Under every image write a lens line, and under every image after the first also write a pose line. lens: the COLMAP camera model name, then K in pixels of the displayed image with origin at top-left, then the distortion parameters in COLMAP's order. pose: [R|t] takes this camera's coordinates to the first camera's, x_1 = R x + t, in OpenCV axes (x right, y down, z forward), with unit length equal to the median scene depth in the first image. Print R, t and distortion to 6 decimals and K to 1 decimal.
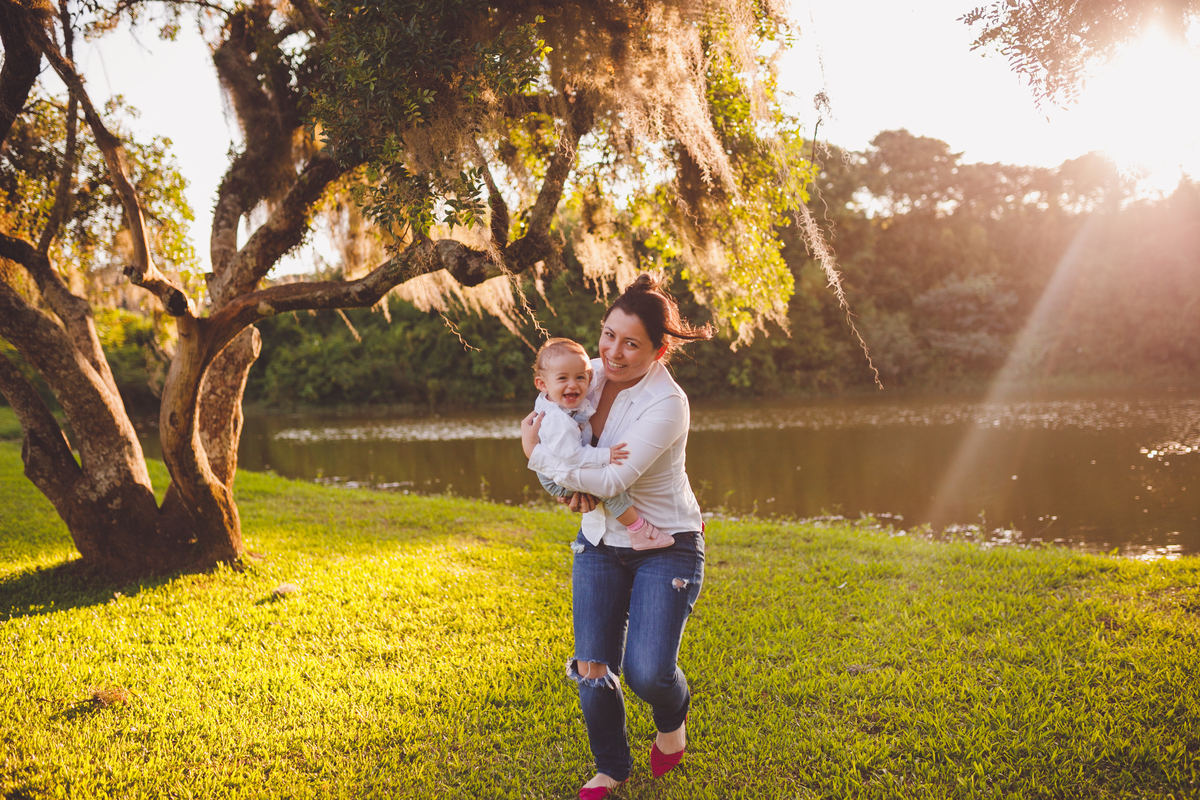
lens RADIAL K [[1106.3, 0, 600.2], [0, 1106.3, 403.3], [0, 0, 1]] dist [-0.017013, 0.000000]
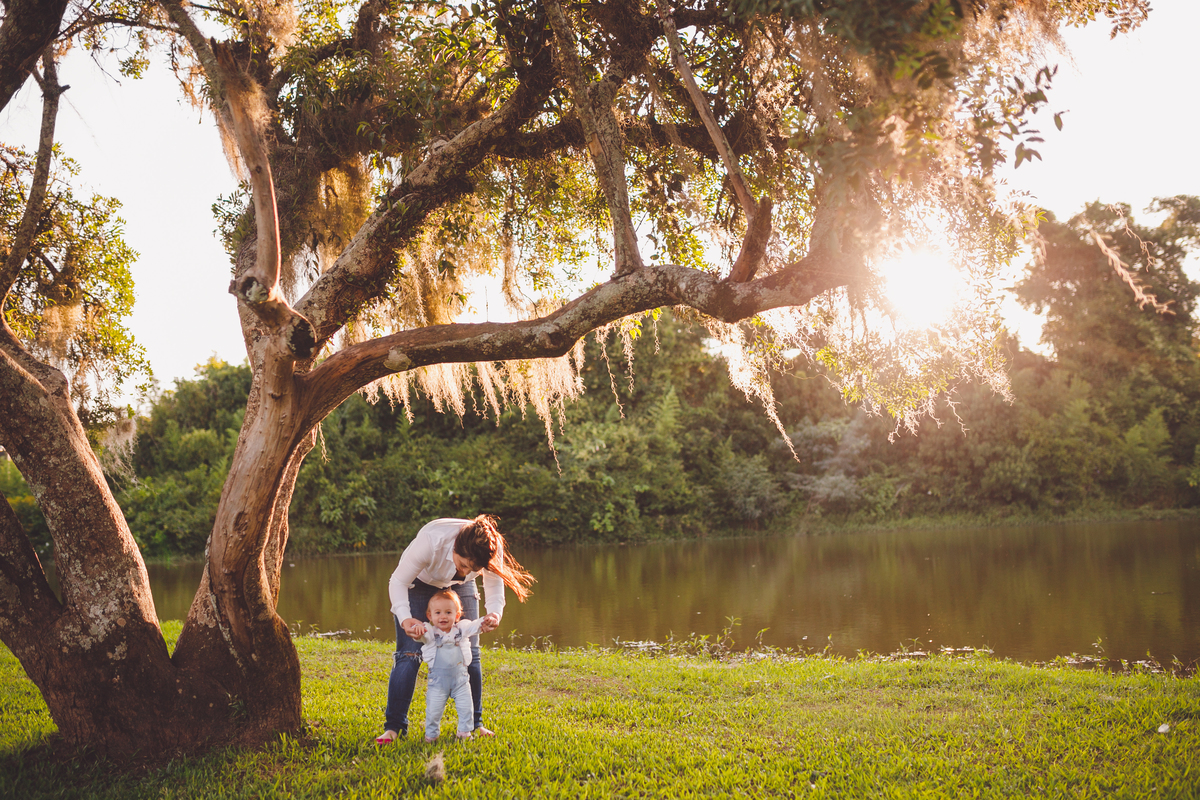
lens RADIAL K [[1106.3, 0, 600.0], [0, 1106.3, 397.7], [0, 0, 1]] dist [-0.017013, 0.000000]
pose [[0.986472, 0.009081, 0.163680, -0.182042], [0.014205, 0.989973, -0.140540, 0.024595], [-0.163315, 0.140964, 0.976451, 0.182594]]
